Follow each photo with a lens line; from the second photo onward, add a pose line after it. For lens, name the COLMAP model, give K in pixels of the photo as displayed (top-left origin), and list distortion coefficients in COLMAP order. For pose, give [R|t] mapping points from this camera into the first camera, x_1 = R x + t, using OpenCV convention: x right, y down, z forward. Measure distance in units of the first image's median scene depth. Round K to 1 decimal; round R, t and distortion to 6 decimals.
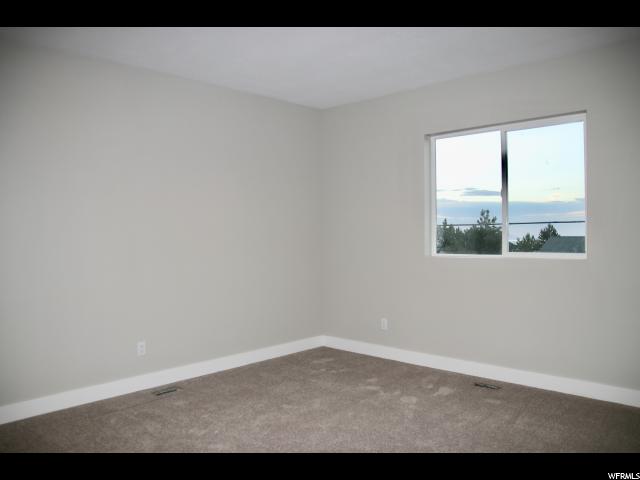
lens RADIAL K [[515.4, 0, 320.0], [0, 515.4, 240.0], [0, 0, 1]] dist [-0.006160, -0.001265]
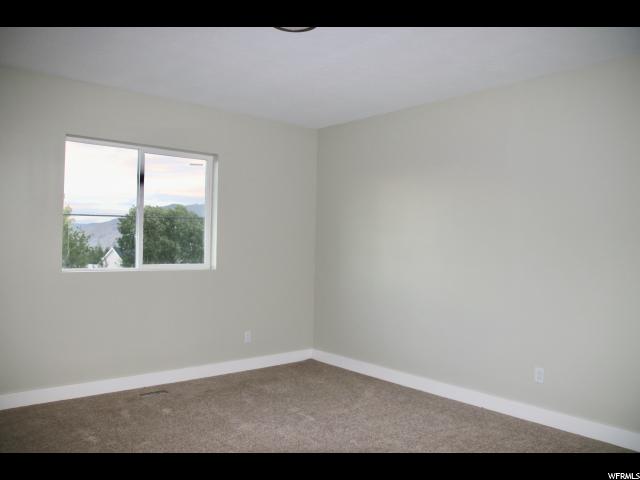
lens RADIAL K [[535.7, 0, 320.0], [0, 535.7, 240.0], [0, 0, 1]] dist [-0.018315, -0.000468]
pose [[0.992646, 0.042860, -0.113209, 0.145374], [-0.044377, 0.998955, -0.010917, -0.004732], [0.112623, 0.015861, 0.993511, 0.014384]]
